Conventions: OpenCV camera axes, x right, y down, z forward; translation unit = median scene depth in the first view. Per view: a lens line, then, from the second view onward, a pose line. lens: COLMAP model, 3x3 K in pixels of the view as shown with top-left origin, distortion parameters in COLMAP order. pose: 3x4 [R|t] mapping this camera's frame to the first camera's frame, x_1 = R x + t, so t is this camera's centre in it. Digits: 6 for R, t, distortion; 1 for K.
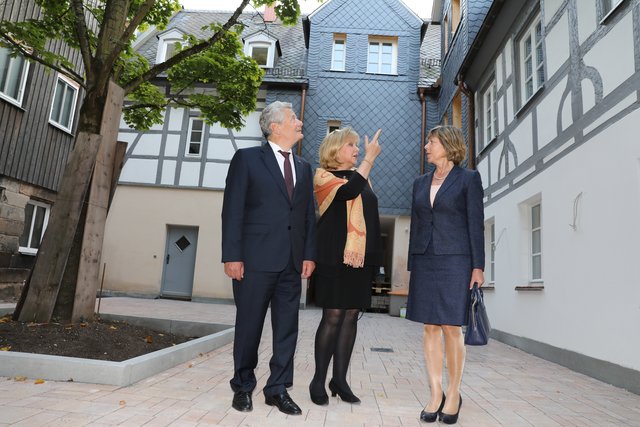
lens RADIAL K [[432.7, 0, 320.6], [0, 432.7, 215.3], [0, 0, 1]] dist [-0.106341, 0.085002]
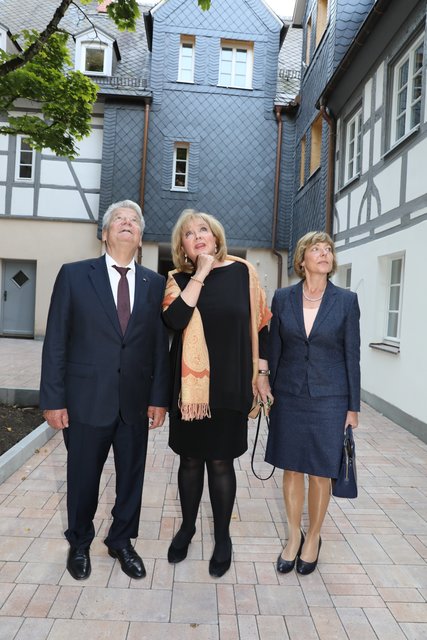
lens RADIAL K [[432.7, 0, 213.5], [0, 432.7, 320.0], [0, 0, 1]] dist [-0.106341, 0.085002]
pose [[0.995046, -0.018707, 0.097643, 0.004818], [-0.002612, 0.976880, 0.213772, -0.064703], [-0.099385, -0.212968, 0.971991, 0.063530]]
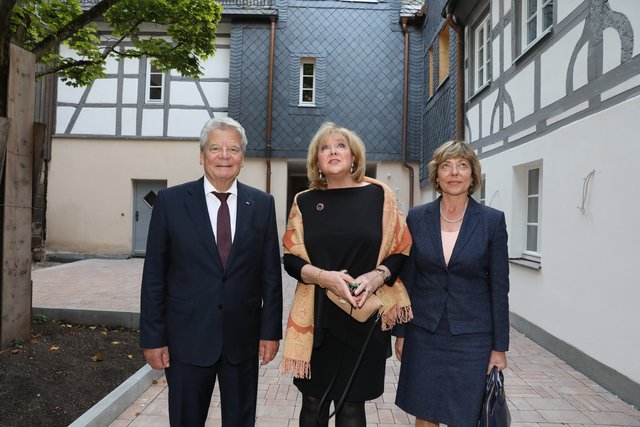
lens RADIAL K [[432.7, 0, 320.6], [0, 432.7, 215.3], [0, 0, 1]] dist [-0.106341, 0.085002]
pose [[0.998541, -0.040254, 0.036006, 0.017389], [0.033536, 0.984721, 0.170878, -0.065471], [-0.042335, -0.169421, 0.984634, 0.087324]]
